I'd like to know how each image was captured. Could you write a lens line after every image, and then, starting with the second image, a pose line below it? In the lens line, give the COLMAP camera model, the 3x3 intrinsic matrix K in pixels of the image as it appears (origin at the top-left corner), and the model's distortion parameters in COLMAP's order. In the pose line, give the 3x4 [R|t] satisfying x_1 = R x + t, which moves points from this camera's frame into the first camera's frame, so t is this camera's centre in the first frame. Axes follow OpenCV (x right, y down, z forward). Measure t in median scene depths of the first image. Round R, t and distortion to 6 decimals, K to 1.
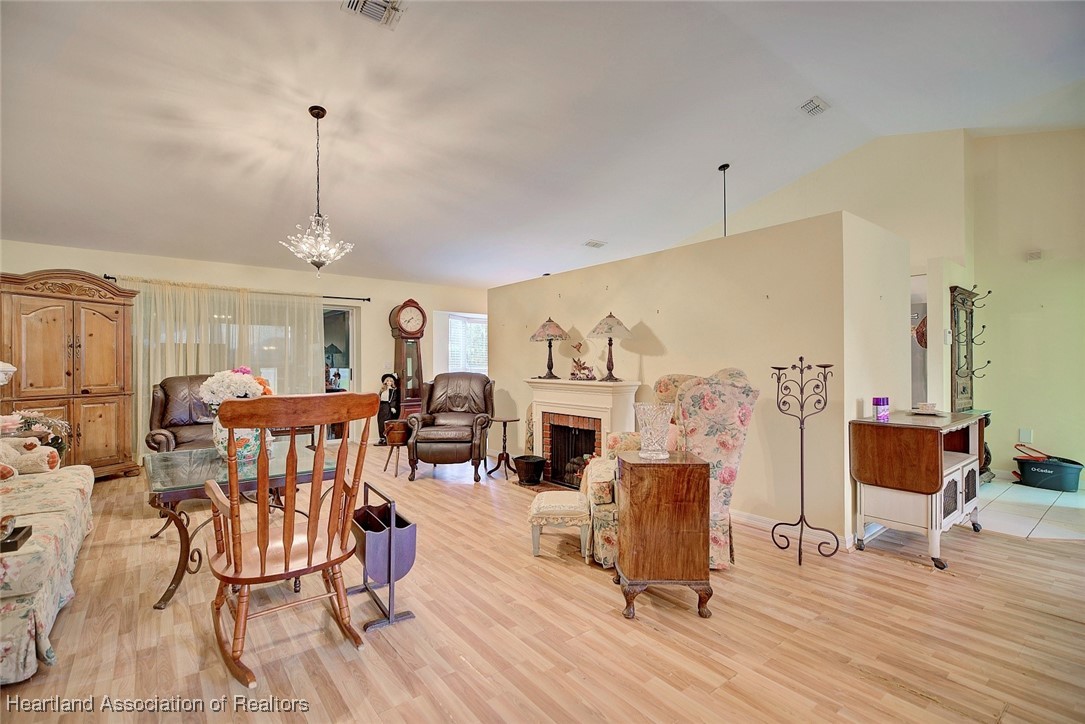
lens RADIAL K [[494.6, 0, 539.6], [0, 494.6, 360.9], [0, 0, 1]] dist [-0.000694, -0.002219]
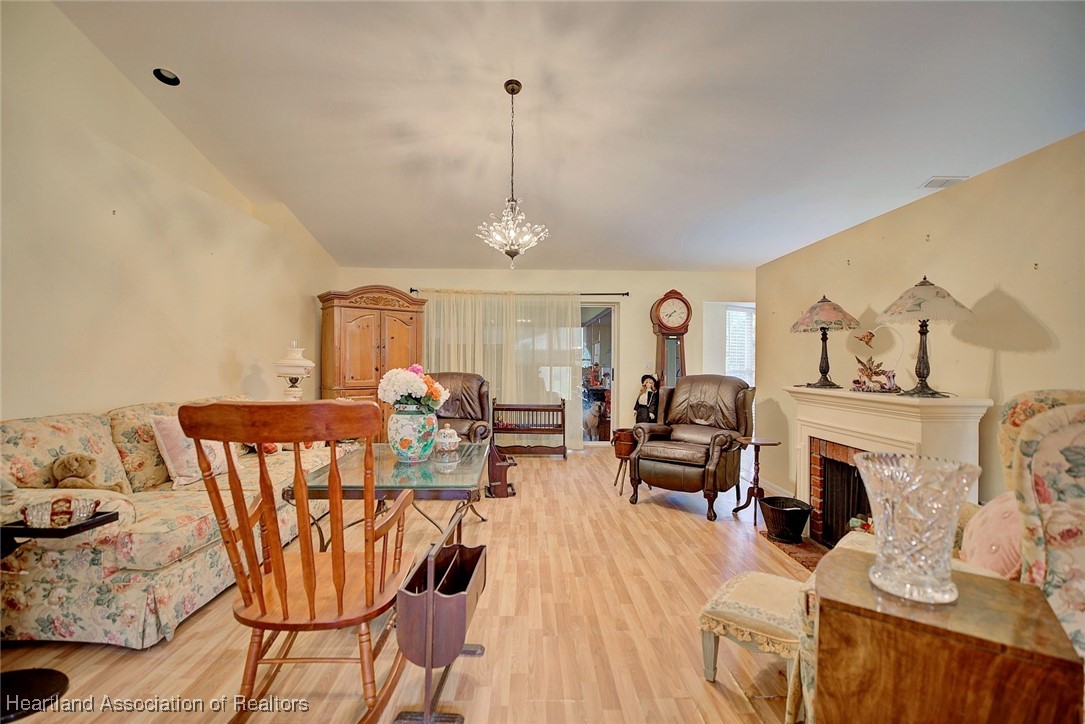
lens RADIAL K [[494.6, 0, 542.2], [0, 494.6, 363.1], [0, 0, 1]] dist [-0.000694, -0.002219]
pose [[0.800919, 0.007394, -0.598727, 0.123390], [-0.004989, 0.999971, 0.005675, 0.001150], [0.598751, -0.001558, 0.800933, 0.254575]]
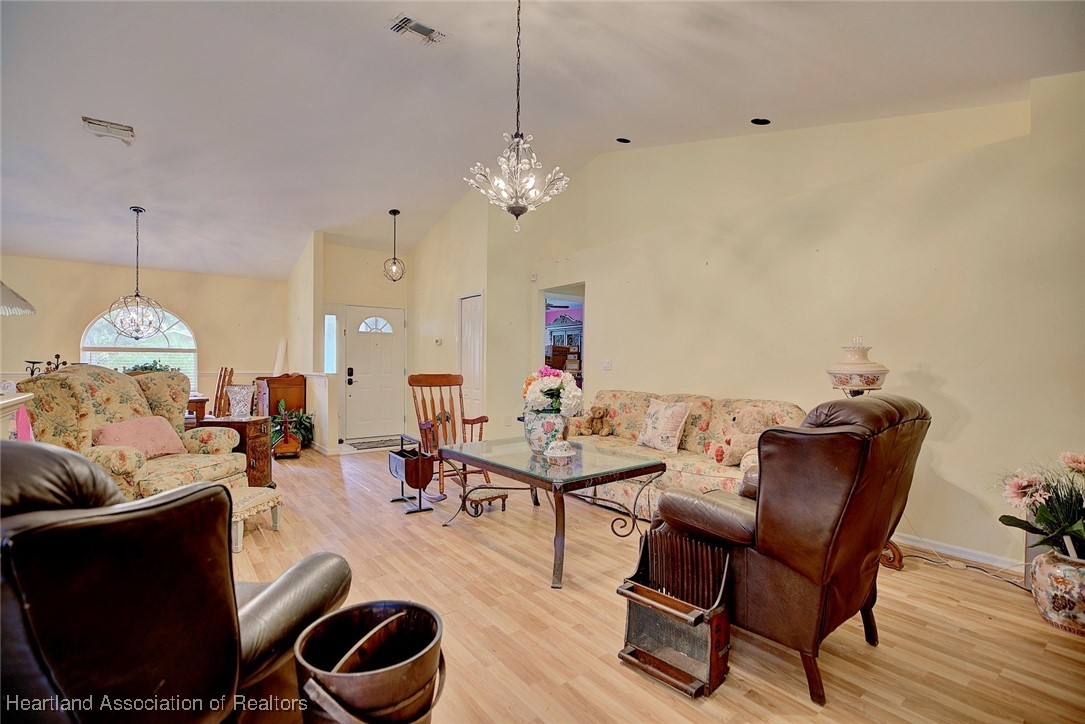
lens RADIAL K [[494.6, 0, 540.9], [0, 494.6, 361.7], [0, 0, 1]] dist [-0.000694, -0.002219]
pose [[-0.999949, -0.004428, 0.009114, -0.407974], [-0.004473, 0.999978, -0.004931, 0.005754], [-0.009092, -0.004972, -0.999946, 1.394610]]
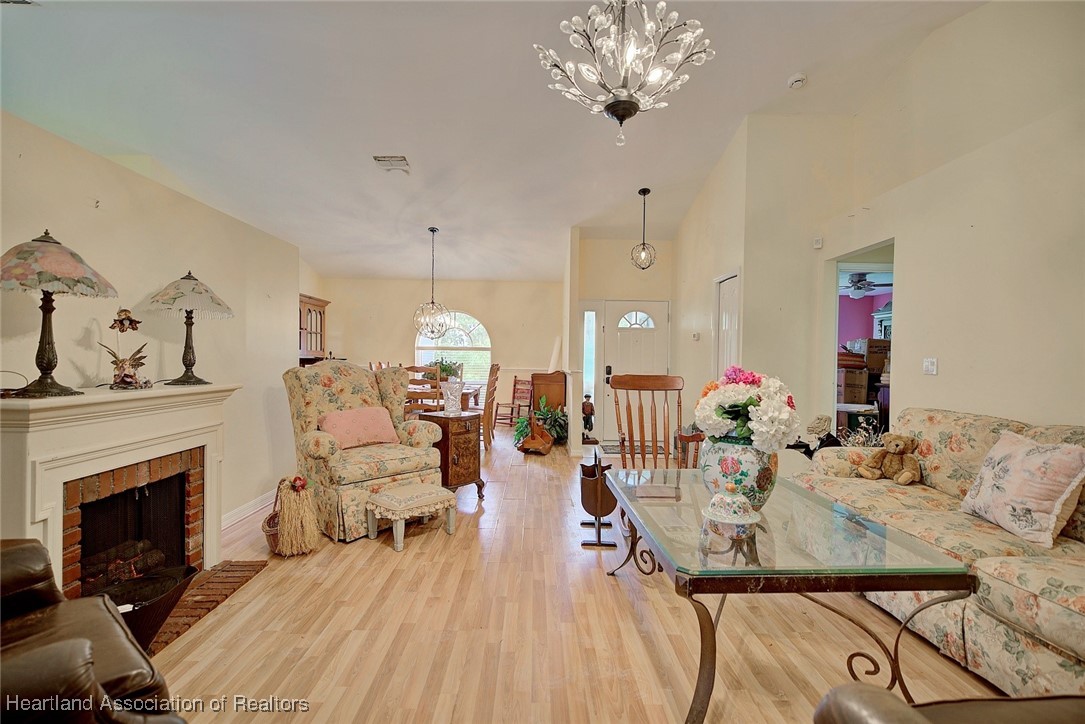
lens RADIAL K [[494.6, 0, 545.2], [0, 494.6, 364.2], [0, 0, 1]] dist [-0.000694, -0.002219]
pose [[-0.796360, -0.016018, 0.604611, -0.540655], [-0.013677, 0.999871, 0.008475, 0.004786], [-0.604668, -0.001520, -0.796476, 1.140741]]
